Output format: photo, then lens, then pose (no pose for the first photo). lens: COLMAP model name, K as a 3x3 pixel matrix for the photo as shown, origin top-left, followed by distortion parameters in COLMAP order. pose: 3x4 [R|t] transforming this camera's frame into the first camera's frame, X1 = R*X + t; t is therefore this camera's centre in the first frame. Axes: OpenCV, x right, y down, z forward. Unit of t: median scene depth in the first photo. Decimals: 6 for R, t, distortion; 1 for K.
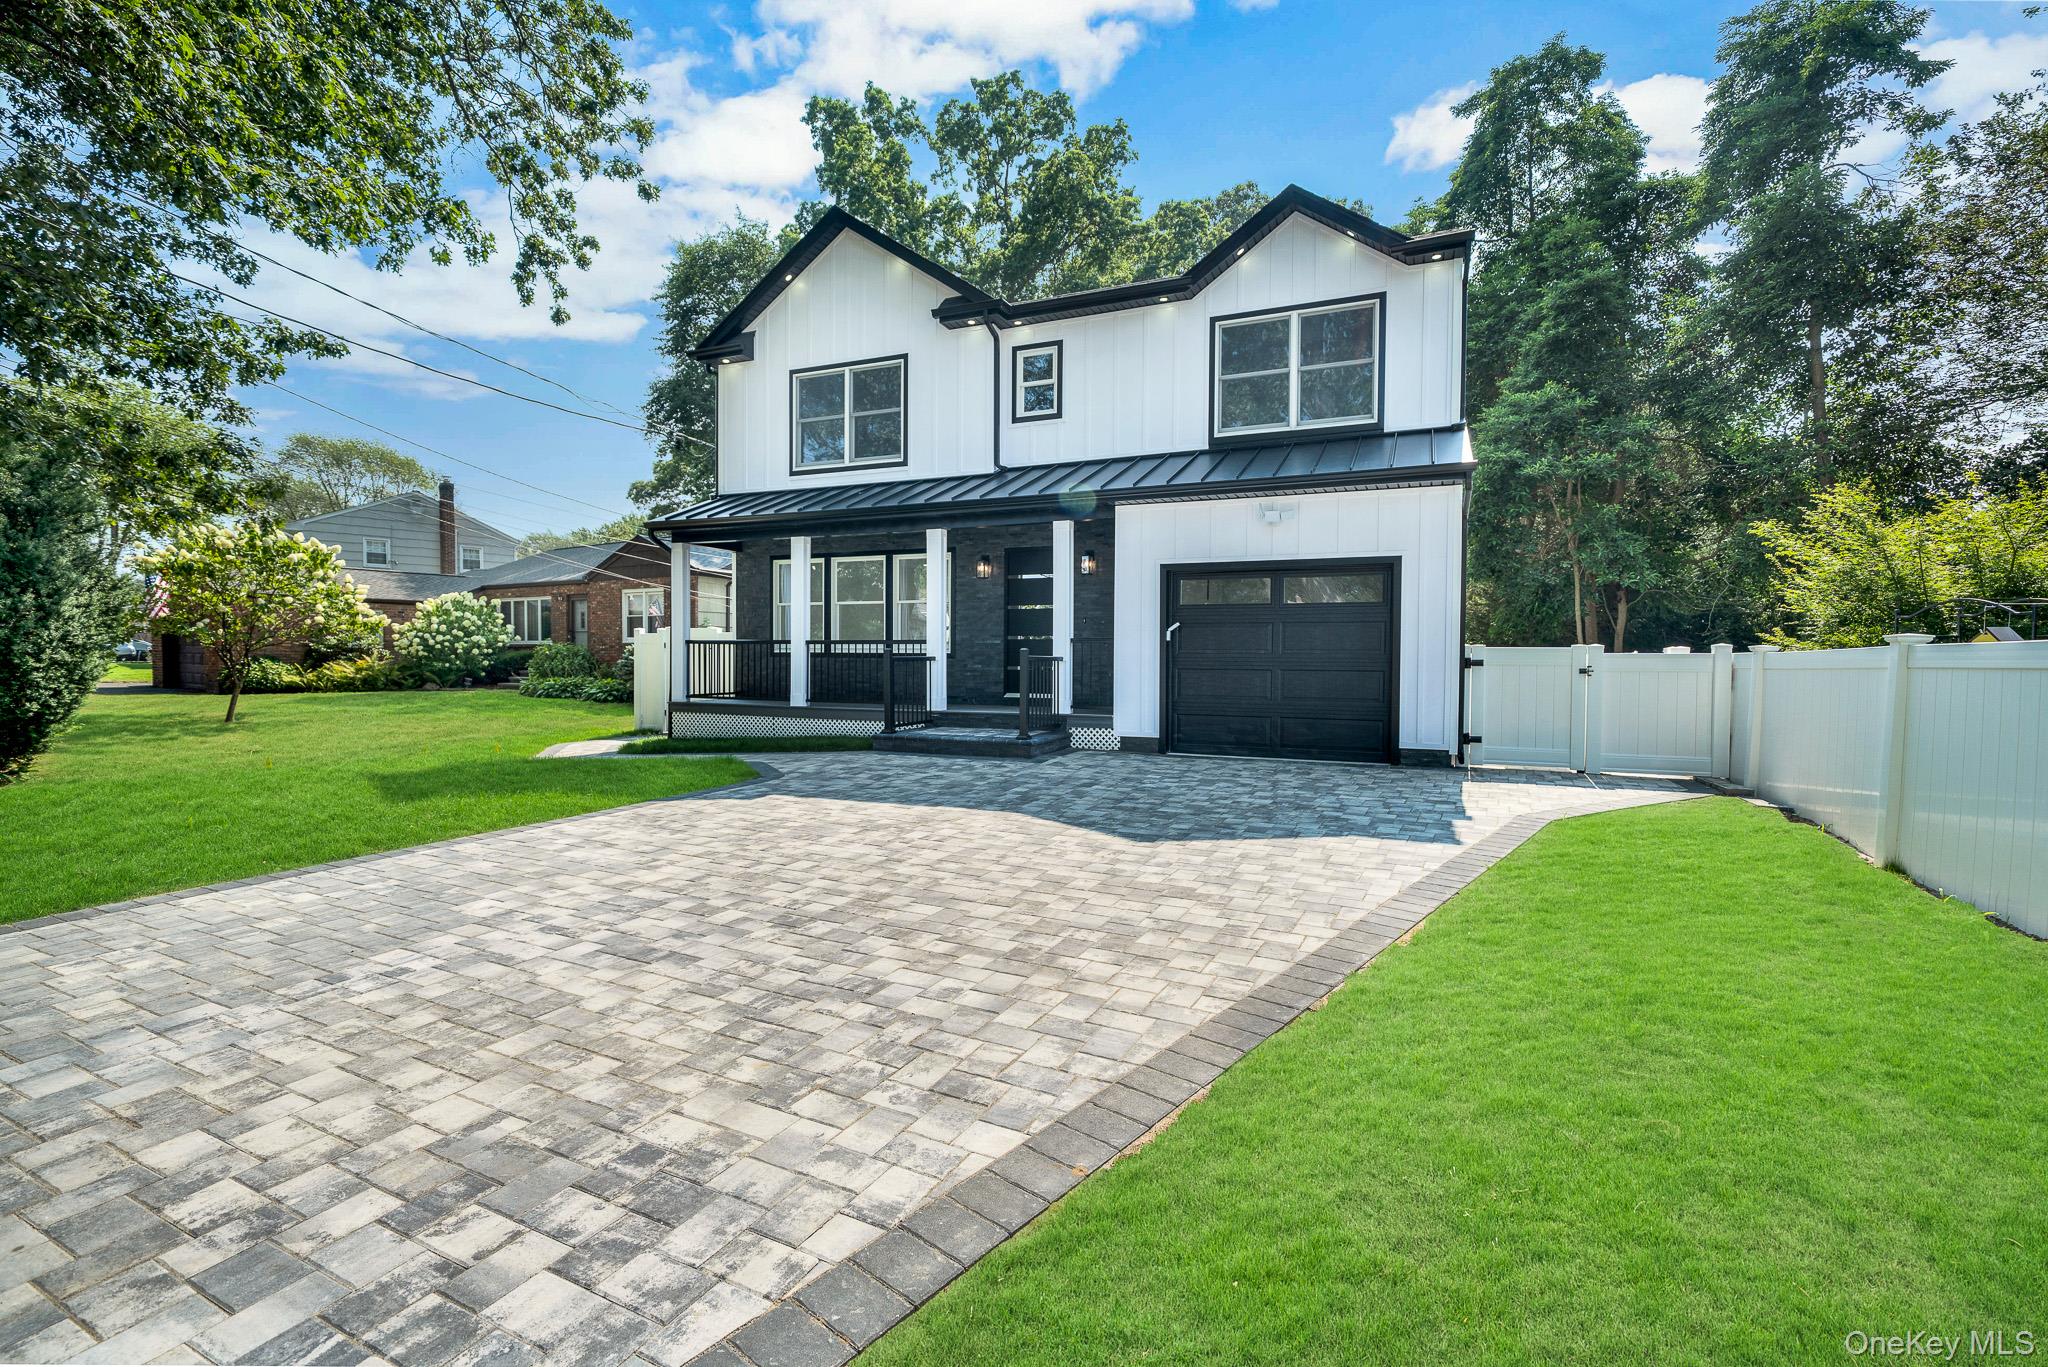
lens RADIAL K [[887.9, 0, 1025.4], [0, 887.9, 682.0], [0, 0, 1]] dist [0.007405, 0.000495]
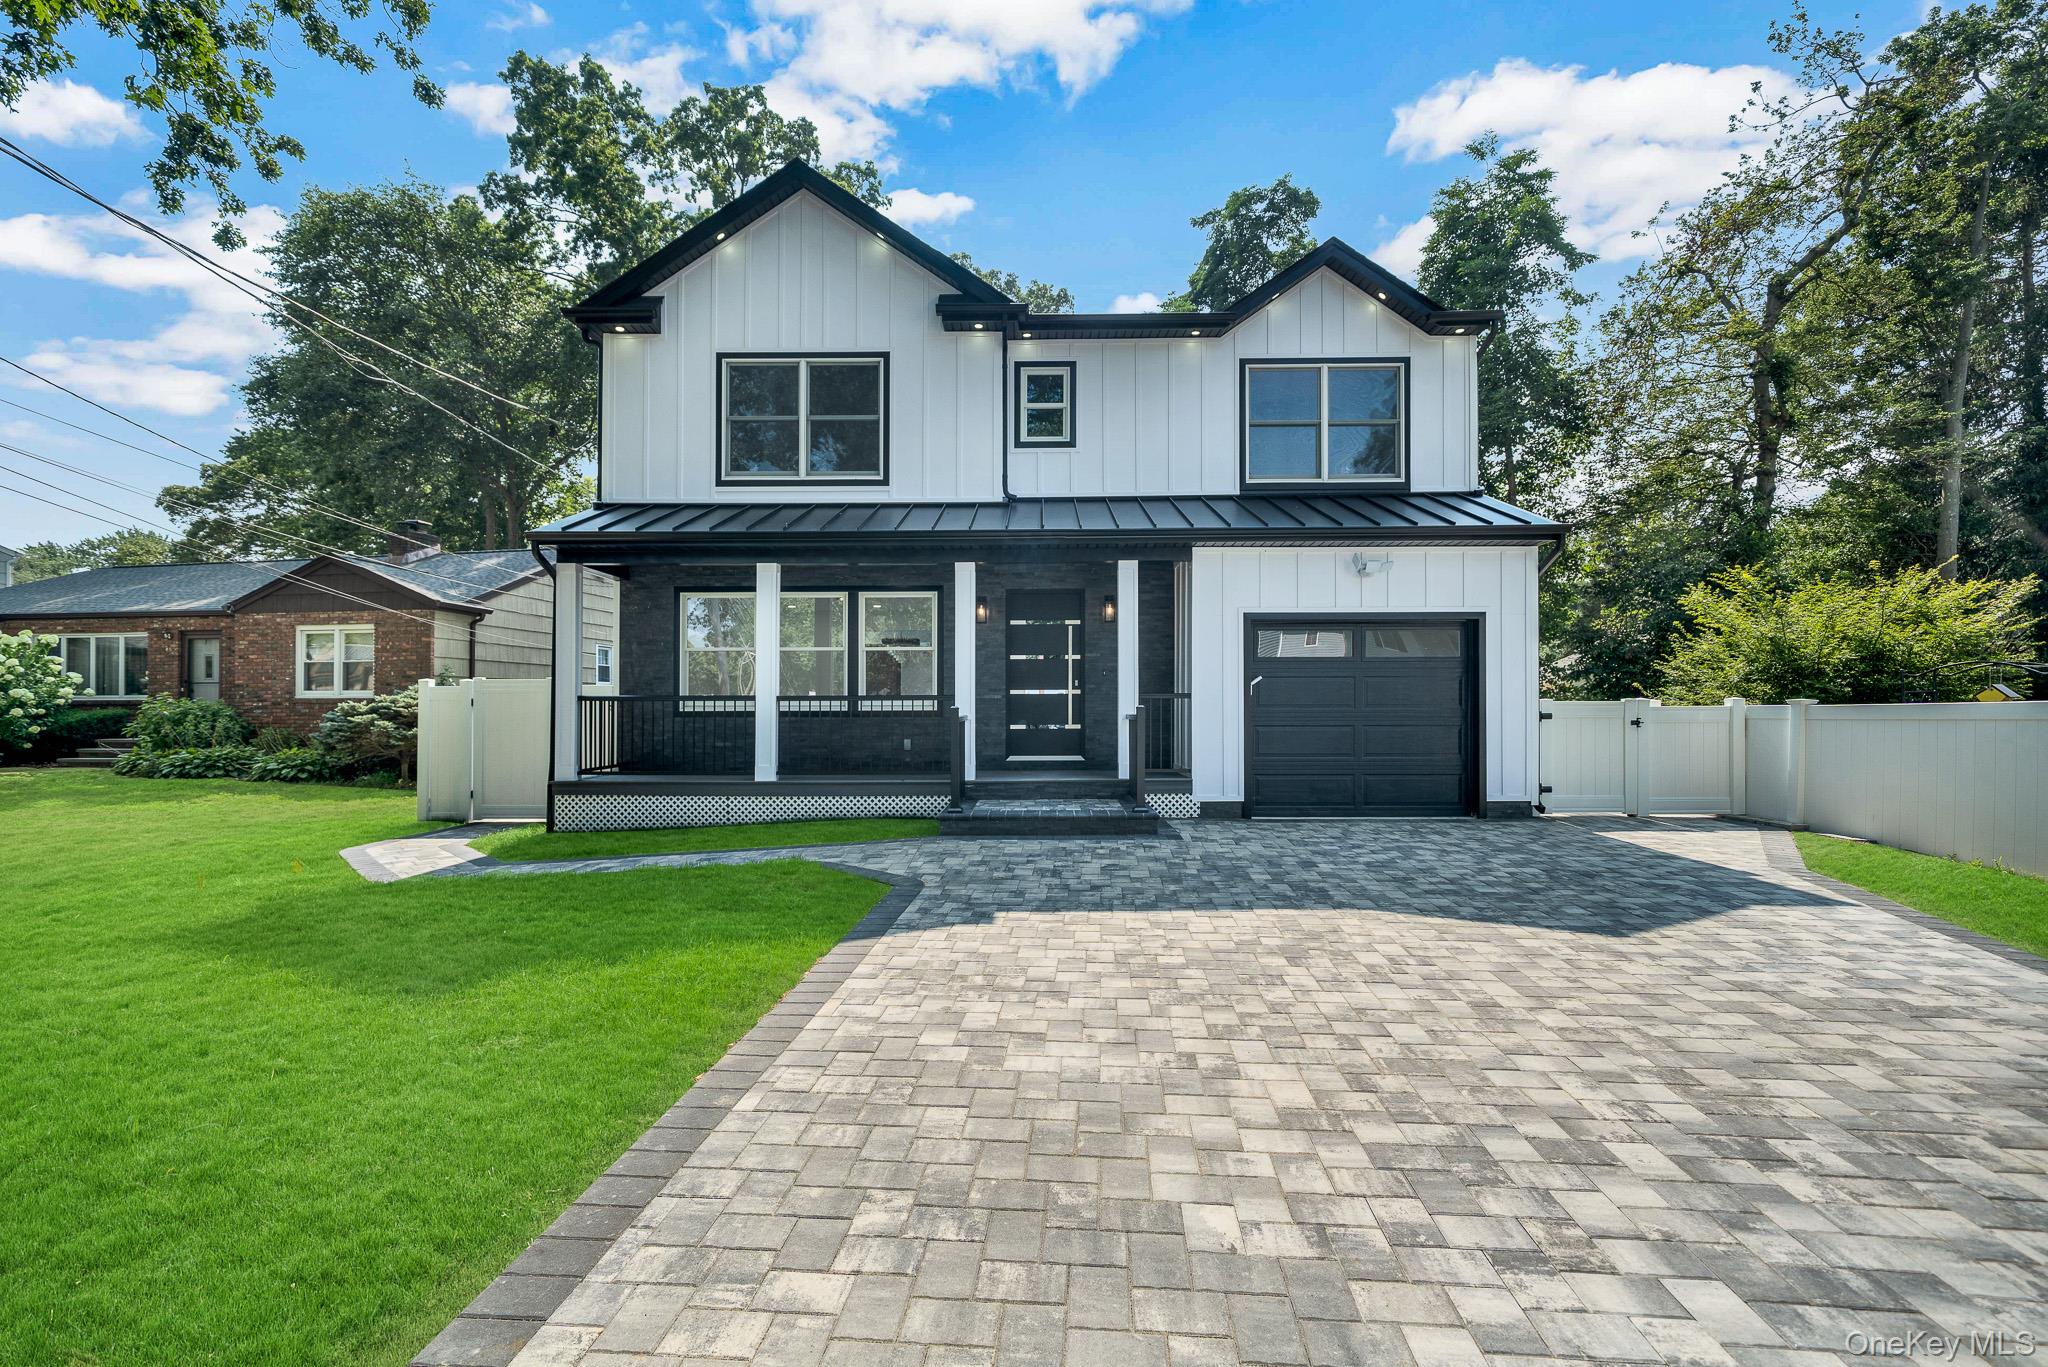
lens RADIAL K [[874.1, 0, 1031.5], [0, 874.1, 702.8], [0, 0, 1]] dist [0.002847, 0.002831]
pose [[0.925039, -0.006080, 0.379824, -0.334999], [0.019221, 0.999340, -0.030813, -0.013239], [-0.379386, 0.035804, 0.924545, 0.209557]]
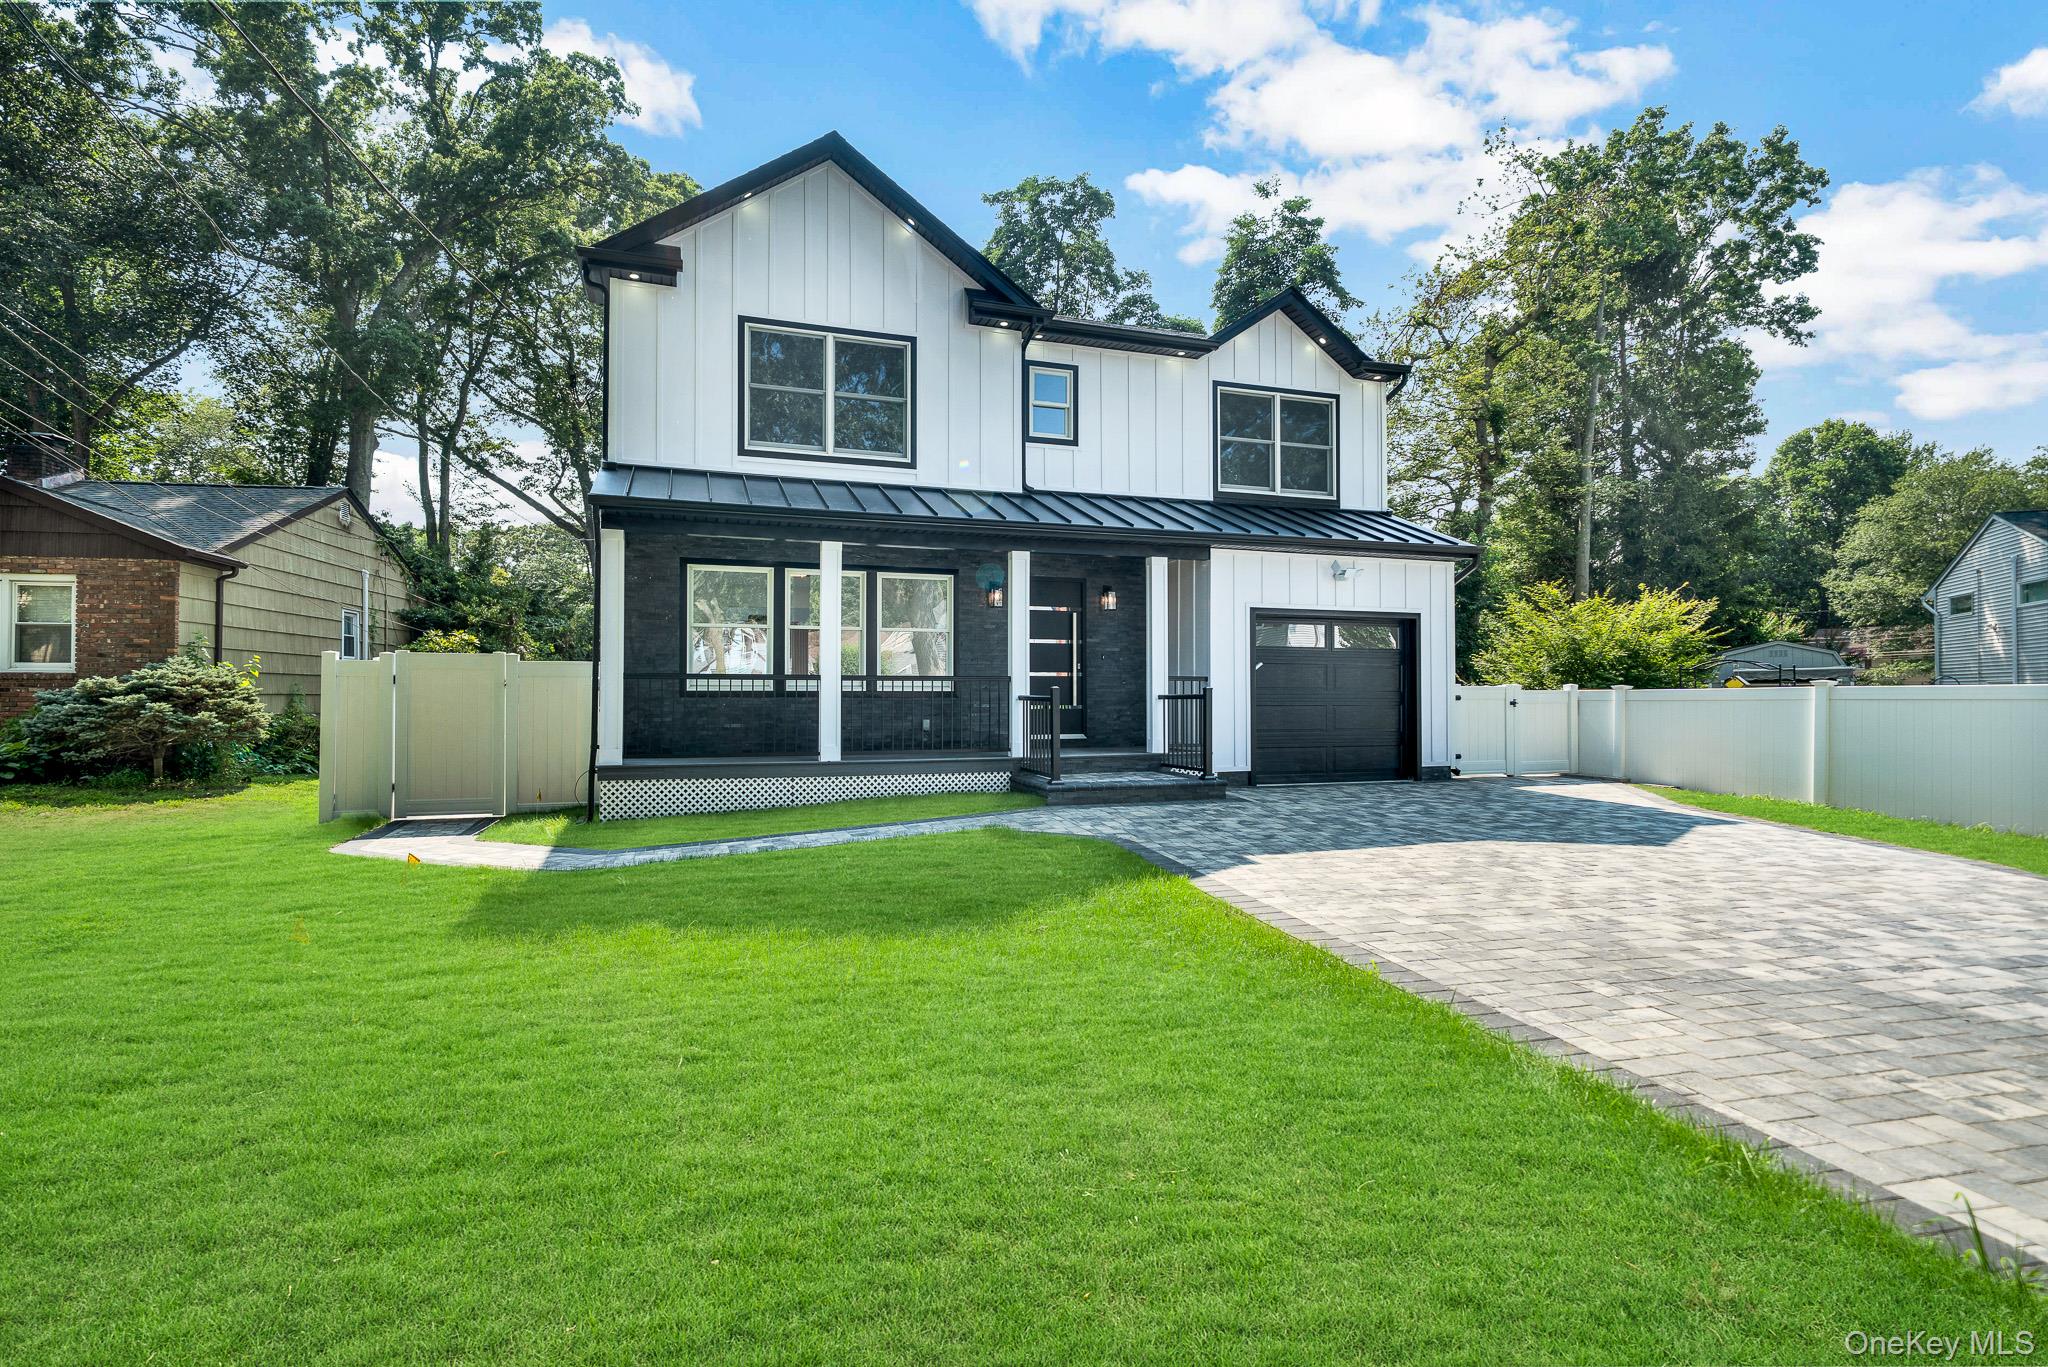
lens RADIAL K [[952.3, 0, 1019.0], [0, 952.3, 676.1], [0, 0, 1]] dist [0.014515, -0.000251]
pose [[0.752399, 0.007354, 0.658666, -0.681391], [0.022207, 0.999086, -0.036522, -0.012629], [-0.658333, 0.042106, 0.751548, 0.277059]]
